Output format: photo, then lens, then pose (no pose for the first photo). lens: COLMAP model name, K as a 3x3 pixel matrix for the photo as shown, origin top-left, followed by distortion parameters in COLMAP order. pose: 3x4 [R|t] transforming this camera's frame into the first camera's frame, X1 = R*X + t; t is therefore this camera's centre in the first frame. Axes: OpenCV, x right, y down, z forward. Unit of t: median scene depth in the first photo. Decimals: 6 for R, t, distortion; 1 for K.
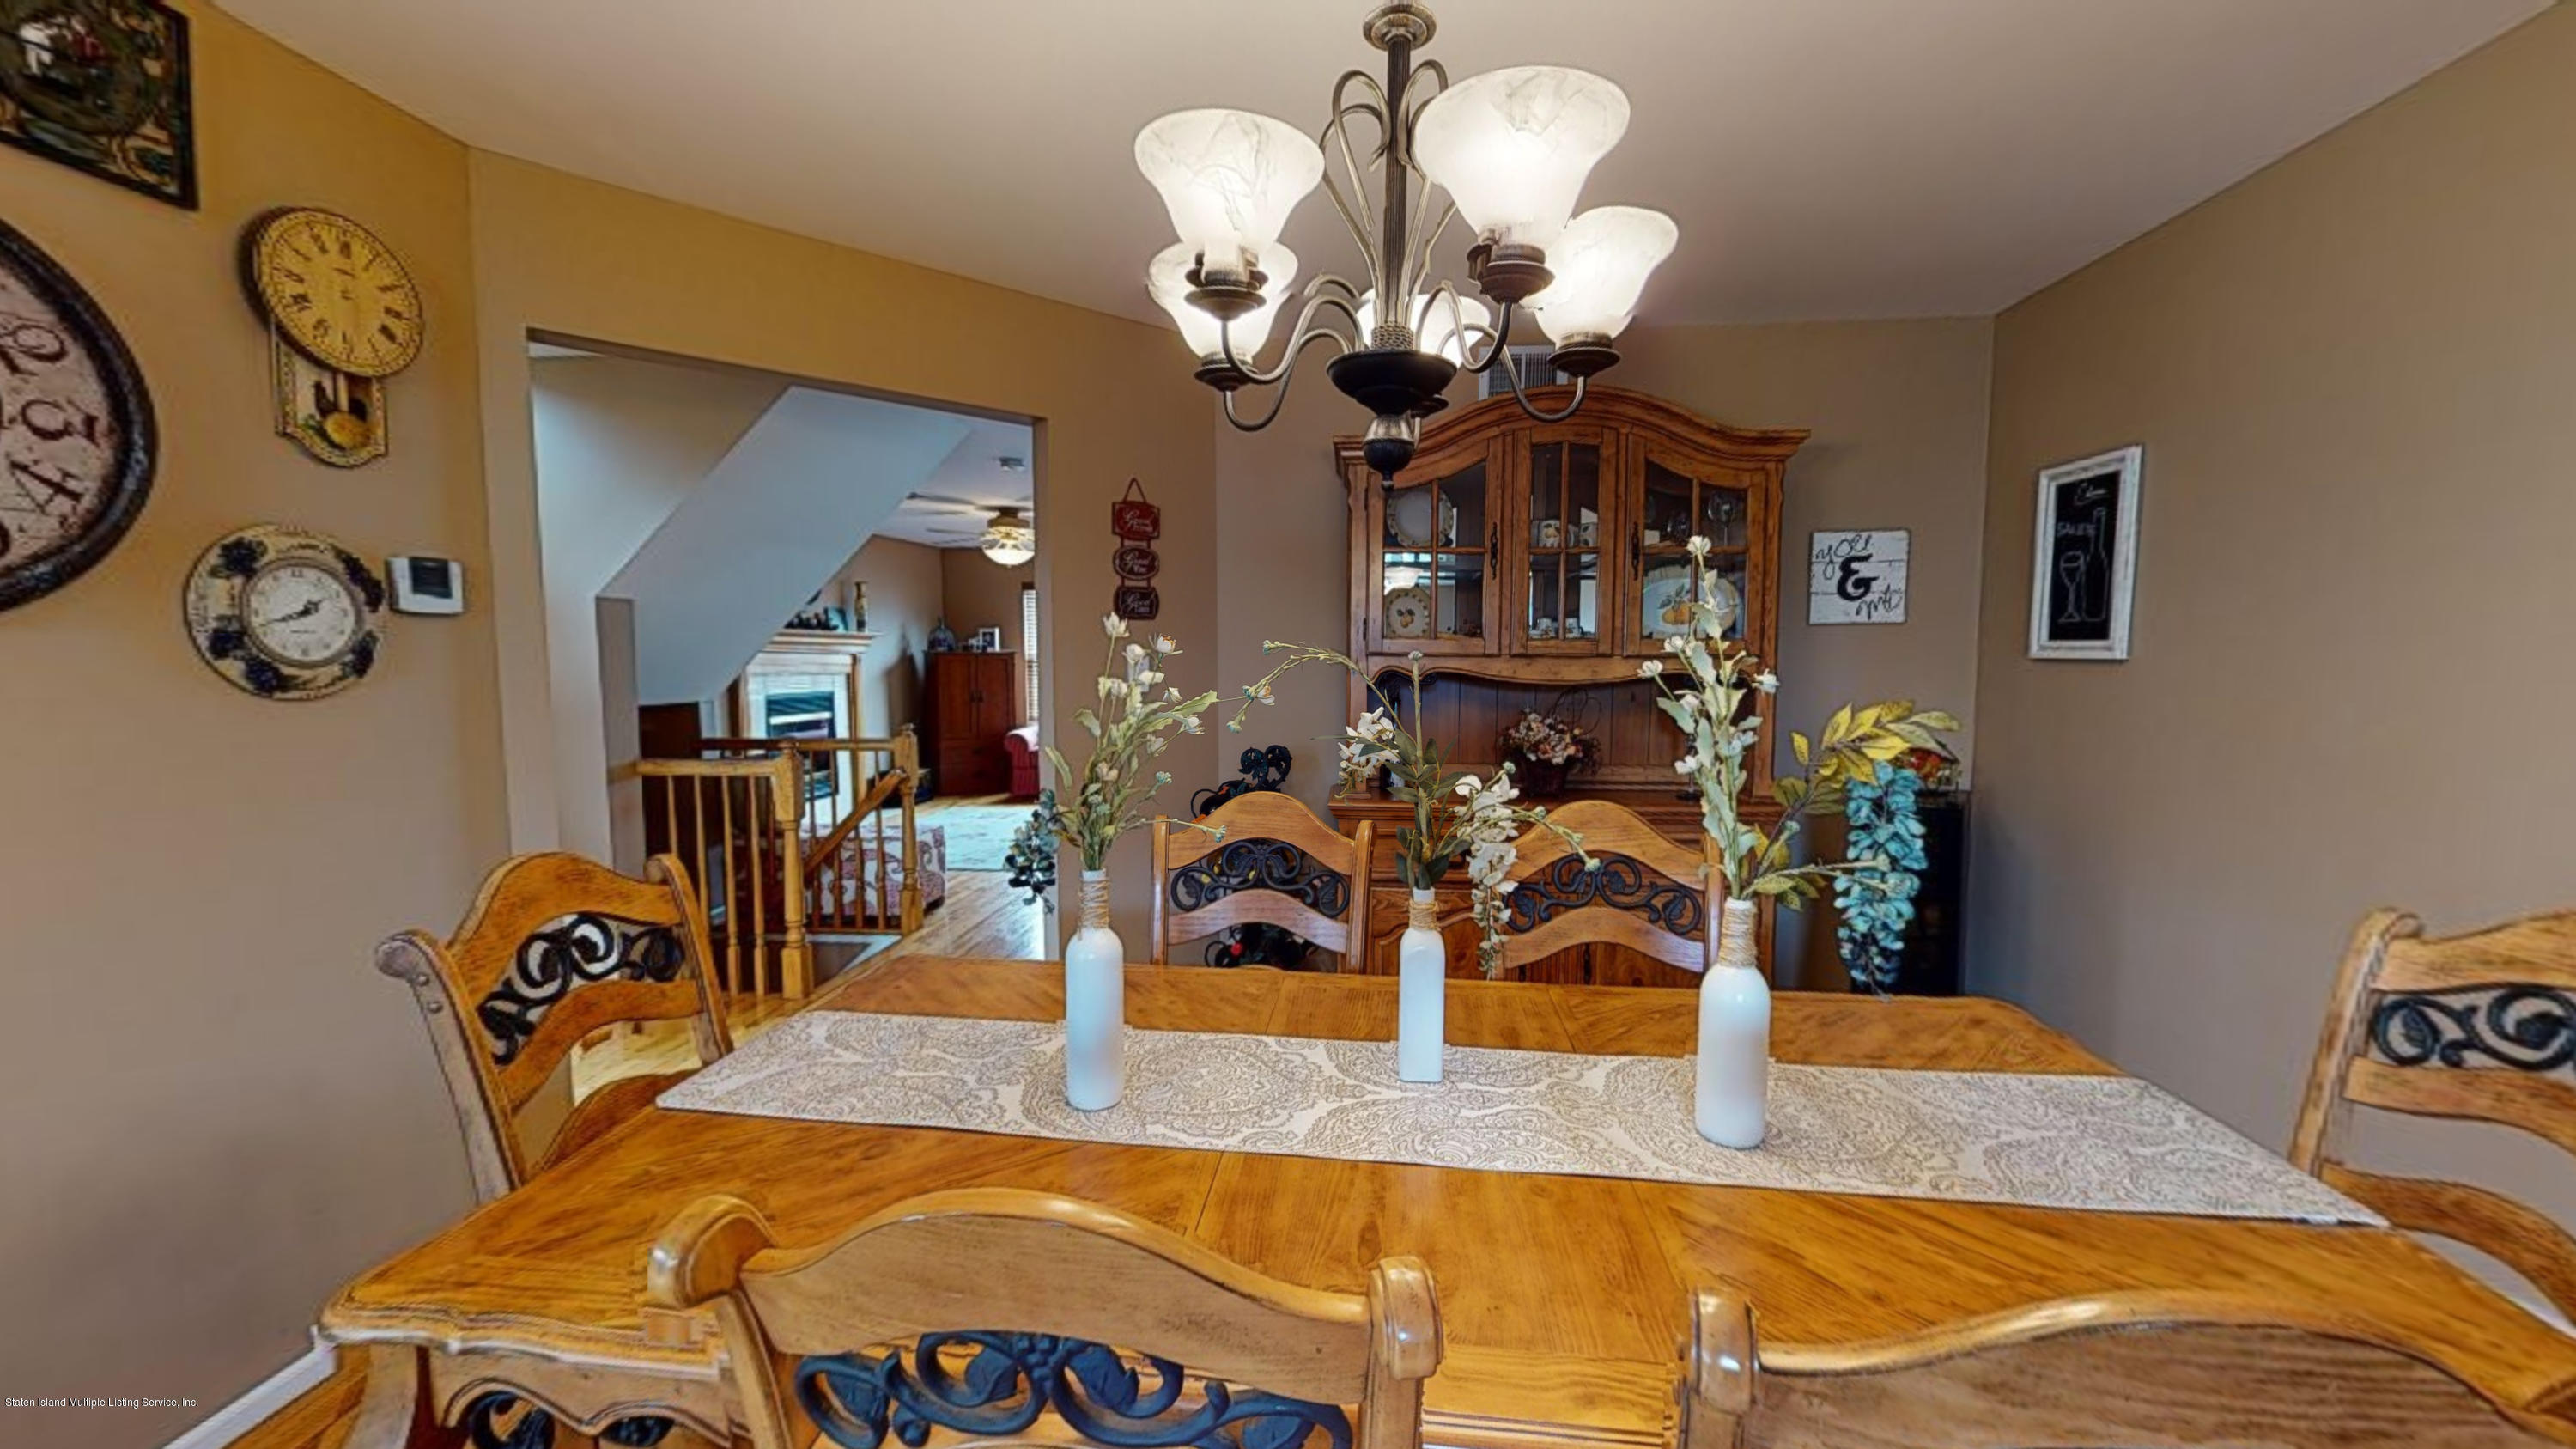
lens RADIAL K [[943.1, 0, 1278.4], [0, 943.1, 721.8], [0, 0, 1]] dist [0.000488, 0.000115]
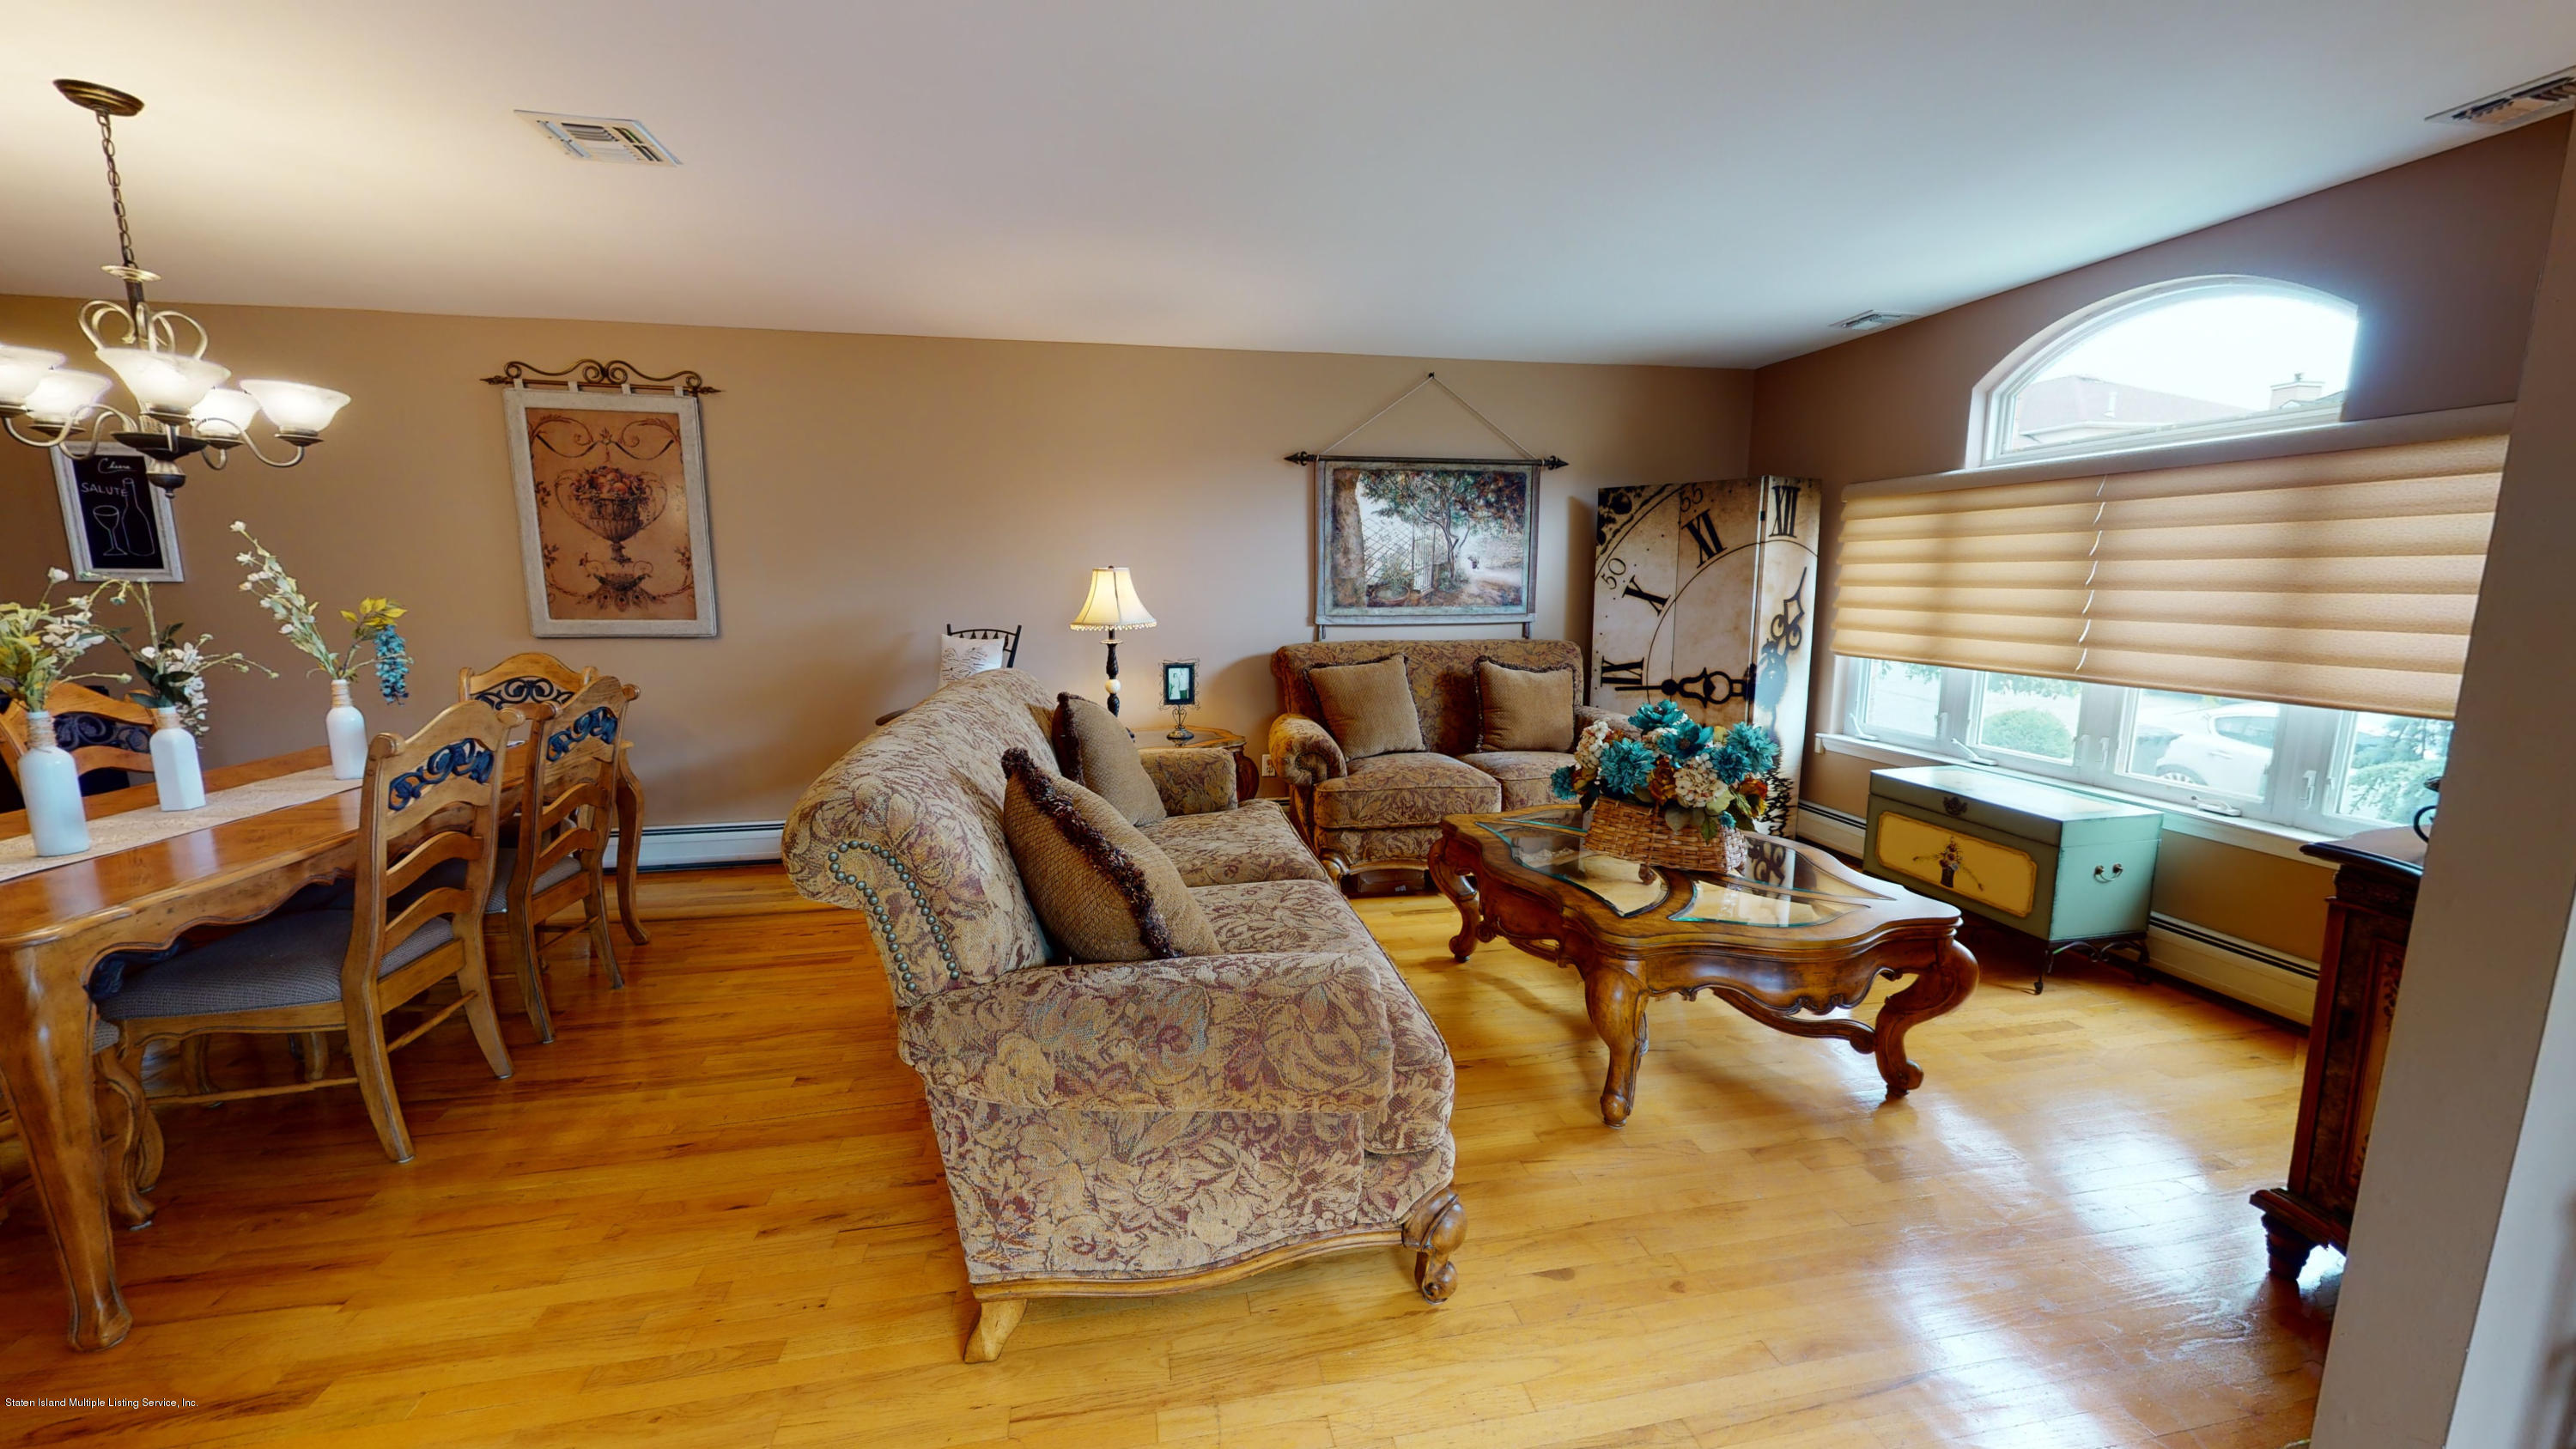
lens RADIAL K [[943.1, 0, 1277.5], [0, 943.1, 736.3], [0, 0, 1]] dist [0.000488, 0.000115]
pose [[-0.351207, -0.139094, 0.925908, -2.427167], [0.067535, 0.982565, 0.173221, 0.080117], [-0.933859, 0.123368, -0.335690, -0.321519]]
